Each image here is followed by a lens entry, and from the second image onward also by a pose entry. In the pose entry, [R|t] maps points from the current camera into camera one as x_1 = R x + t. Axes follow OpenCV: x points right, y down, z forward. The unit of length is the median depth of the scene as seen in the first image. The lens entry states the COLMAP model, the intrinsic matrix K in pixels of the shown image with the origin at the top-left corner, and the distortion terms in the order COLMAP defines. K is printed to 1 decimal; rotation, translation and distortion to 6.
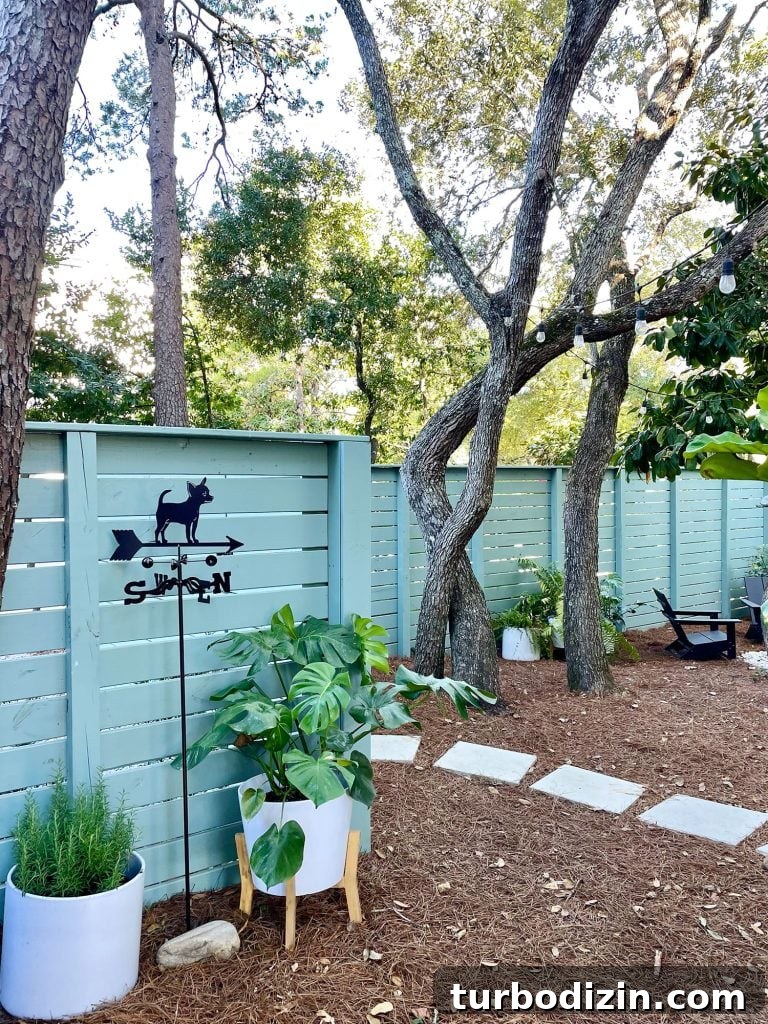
lens RADIAL K [[761.2, 0, 384.0], [0, 761.2, 512.0], [0, 0, 1]] dist [0.105155, -0.159996]
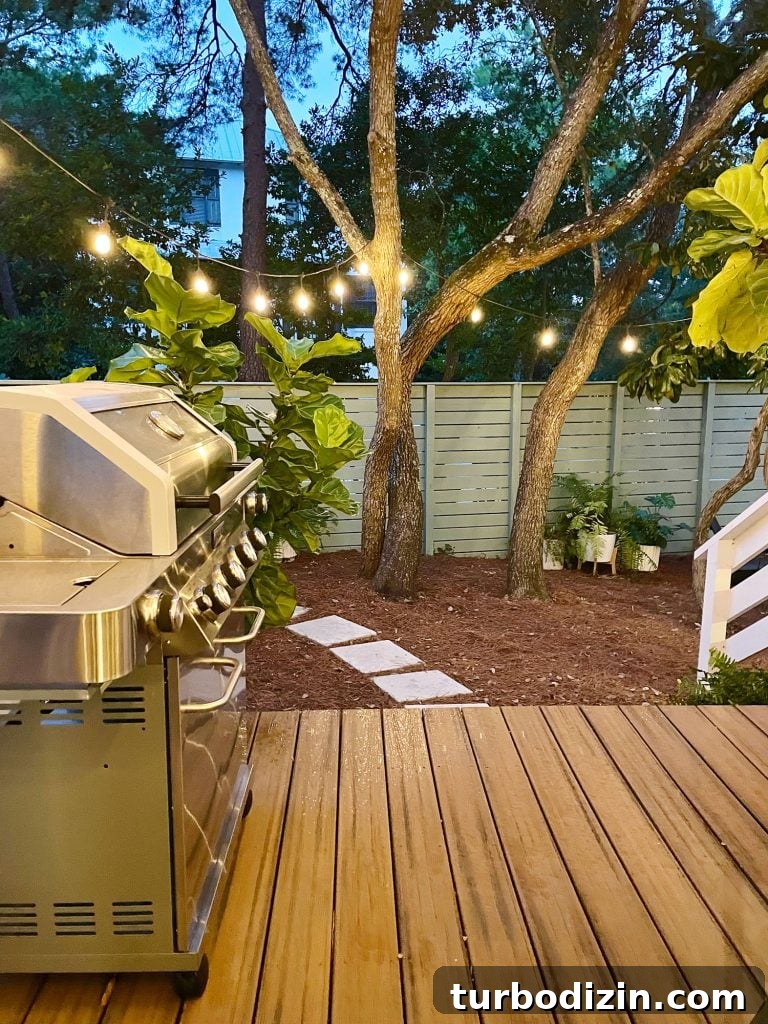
lens RADIAL K [[785.1, 0, 395.3], [0, 785.1, 524.0], [0, 0, 1]] dist [0.094737, -0.128515]
pose [[0.922879, 0.075738, -0.377568, 0.687396], [-0.020476, 0.988733, 0.148286, -0.044981], [0.384545, -0.129119, 0.914031, -0.127684]]
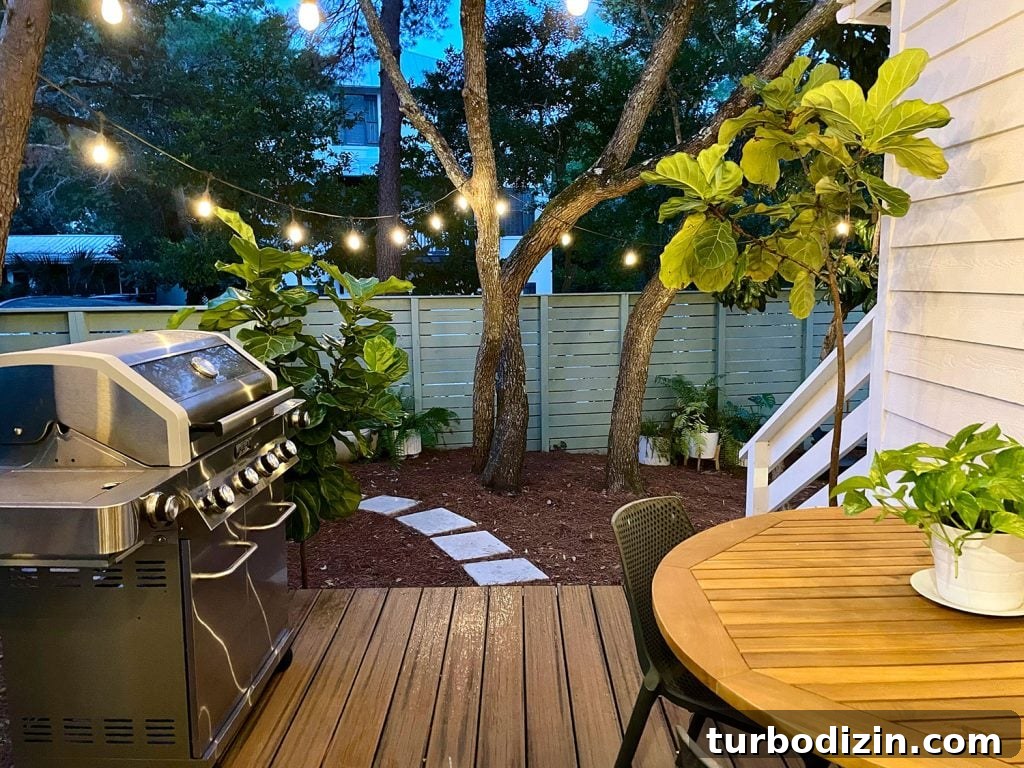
lens RADIAL K [[761.2, 0, 512.7], [0, 761.2, 374.6], [0, 0, 1]] dist [0.105155, -0.159996]
pose [[0.900265, 0.048282, -0.432657, 0.829286], [-0.008859, 0.995657, 0.092676, -0.075287], [0.435253, -0.079601, 0.896783, -0.177306]]
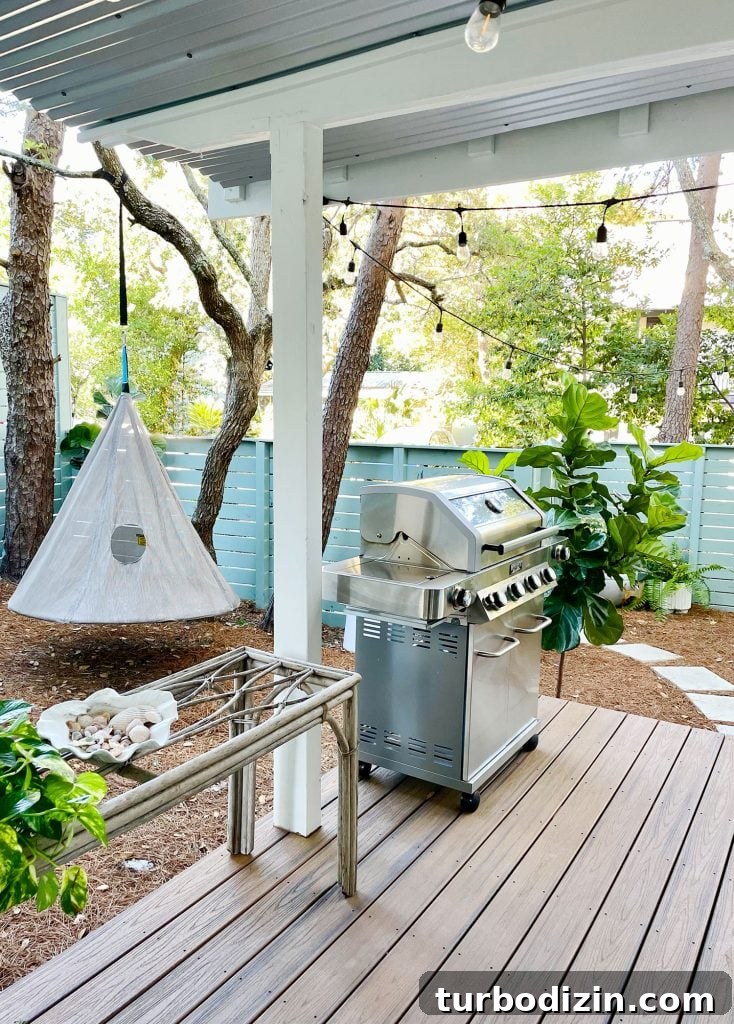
lens RADIAL K [[811.4, 0, 367.4], [0, 811.4, 502.2], [0, 0, 1]] dist [0.062562, -0.002709]
pose [[0.555098, 0.108524, -0.824675, 0.958105], [-0.055762, 0.994077, 0.093282, -0.093902], [0.829914, -0.005795, 0.557862, -0.303789]]
